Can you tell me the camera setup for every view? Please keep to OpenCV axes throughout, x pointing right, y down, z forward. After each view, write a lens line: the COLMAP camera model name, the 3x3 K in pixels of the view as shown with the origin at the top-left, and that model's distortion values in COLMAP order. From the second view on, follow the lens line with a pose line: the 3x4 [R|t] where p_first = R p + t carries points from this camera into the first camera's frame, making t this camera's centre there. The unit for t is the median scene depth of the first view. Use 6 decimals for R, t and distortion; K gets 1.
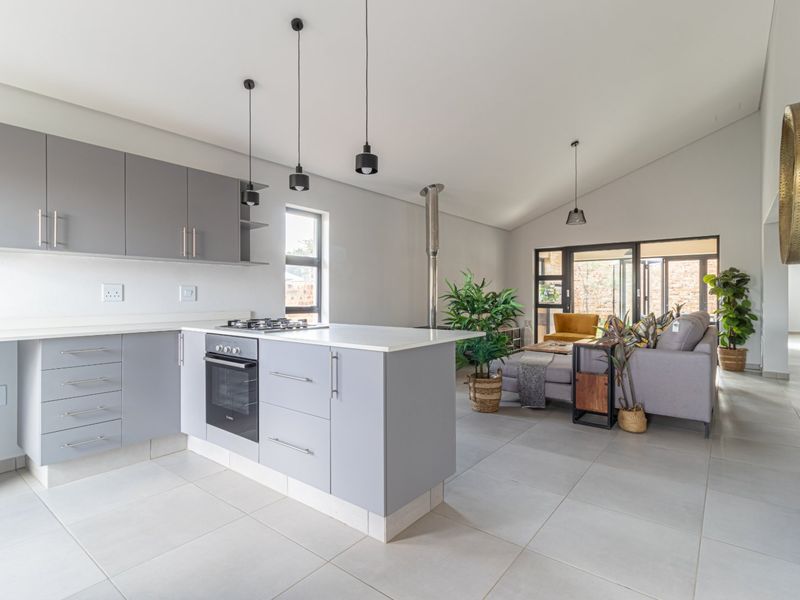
lens RADIAL K [[424.0, 0, 375.5], [0, 424.0, 297.0], [0, 0, 1]] dist [0.017031, -0.002468]
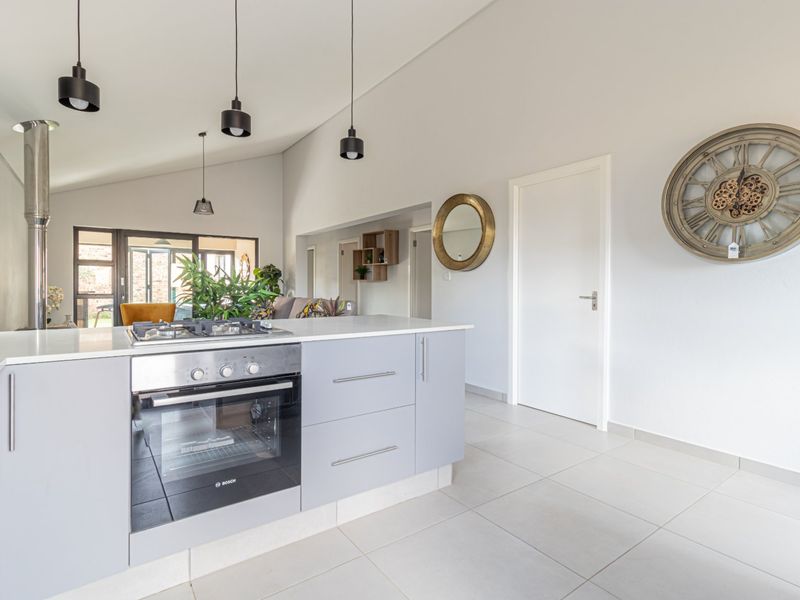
lens RADIAL K [[424.0, 0, 404.5], [0, 424.0, 293.4], [0, 0, 1]] dist [0.017031, -0.002468]
pose [[0.247094, -0.017554, 0.968832, -0.351390], [-0.000706, 0.999832, 0.018296, 0.000294], [-0.968991, -0.005205, 0.247040, 0.243405]]
